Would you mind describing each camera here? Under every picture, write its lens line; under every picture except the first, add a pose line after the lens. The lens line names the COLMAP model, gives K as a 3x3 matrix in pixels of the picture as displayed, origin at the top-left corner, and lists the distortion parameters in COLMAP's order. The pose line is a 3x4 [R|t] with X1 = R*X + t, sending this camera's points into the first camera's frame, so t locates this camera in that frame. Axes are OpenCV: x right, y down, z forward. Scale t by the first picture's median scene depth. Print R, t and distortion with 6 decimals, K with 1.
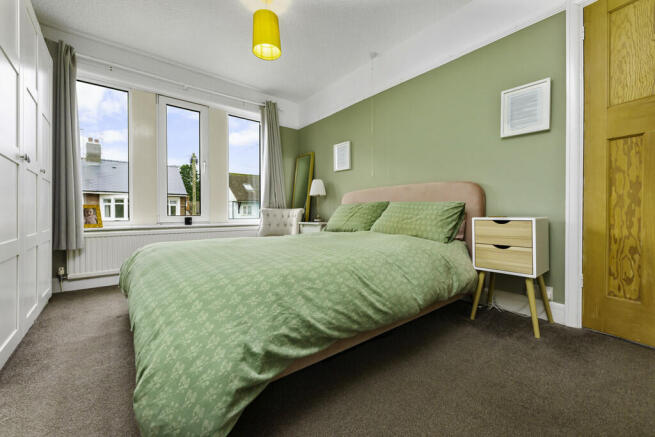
lens RADIAL K [[269.4, 0, 327.5], [0, 269.4, 218.5], [0, 0, 1]] dist [-0.001572, -0.000223]
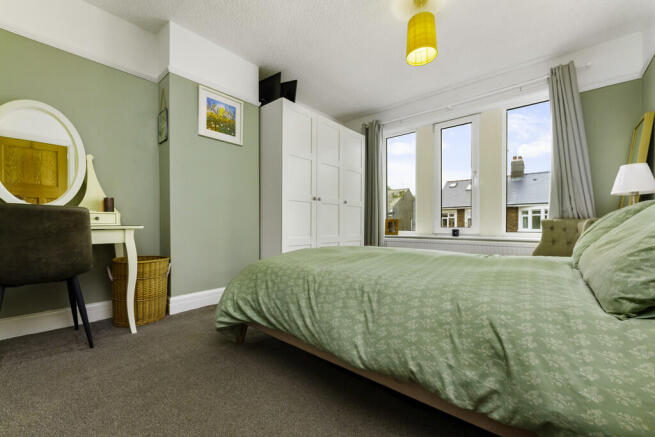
lens RADIAL K [[267.8, 0, 329.1], [0, 267.8, 232.1], [0, 0, 1]] dist [-0.001192, -0.000119]
pose [[0.169669, 0.030200, -0.985038, 0.431367], [-0.020833, 0.999417, 0.027052, -0.010971], [0.985281, 0.015932, 0.170200, 0.339702]]
